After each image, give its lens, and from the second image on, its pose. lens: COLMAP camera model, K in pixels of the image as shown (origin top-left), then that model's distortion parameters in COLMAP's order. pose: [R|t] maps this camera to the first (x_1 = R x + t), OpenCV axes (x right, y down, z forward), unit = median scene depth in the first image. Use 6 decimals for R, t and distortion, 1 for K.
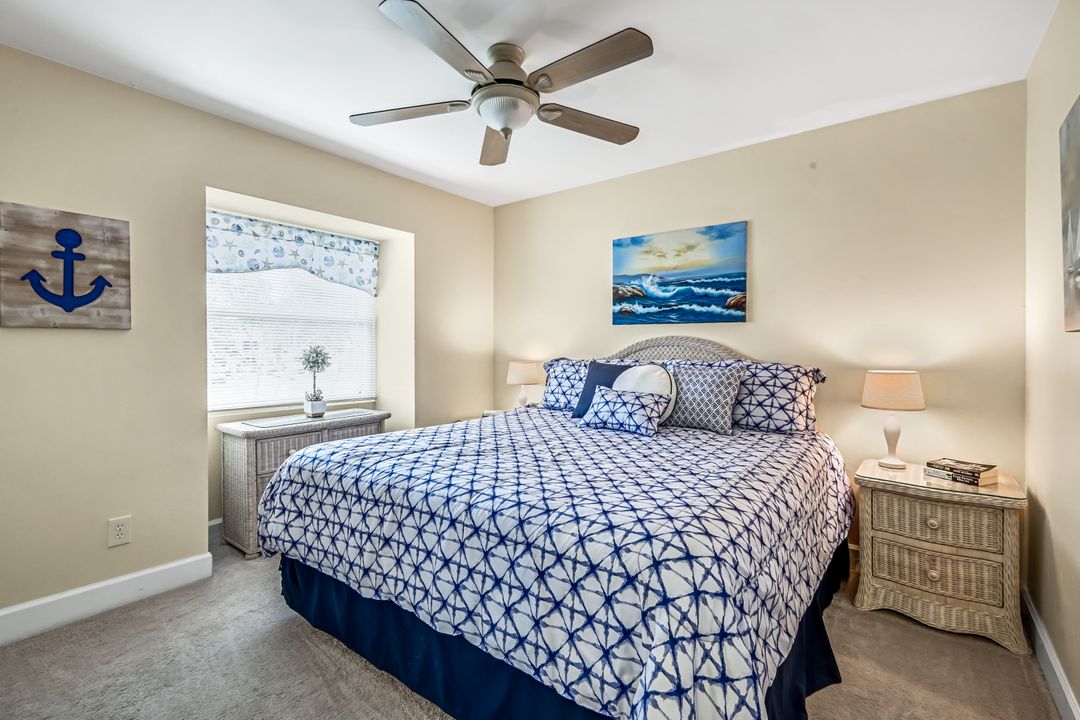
lens RADIAL K [[484.7, 0, 540.3], [0, 484.7, 358.2], [0, 0, 1]] dist [0.008280, -0.000323]
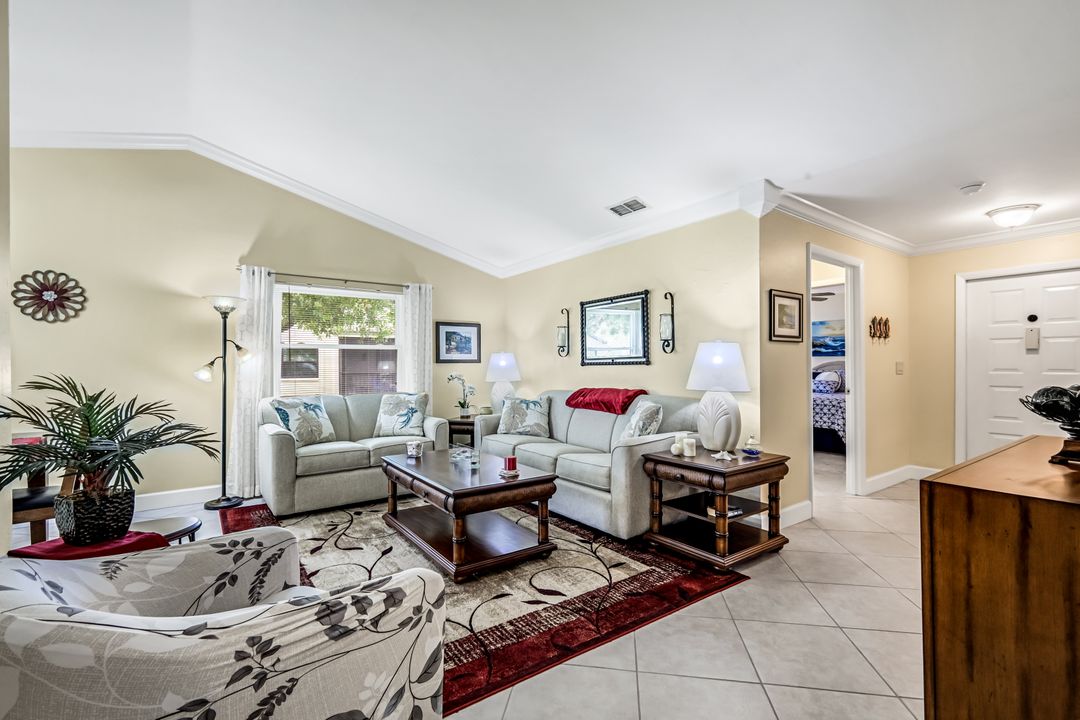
lens RADIAL K [[481.0, 0, 539.3], [0, 481.0, 365.9], [0, 0, 1]] dist [0.007550, -0.000095]
pose [[0.961847, -0.005511, -0.273533, -0.555607], [0.000280, 0.999816, -0.019161, 0.030305], [0.273588, 0.018354, 0.961672, -1.895017]]
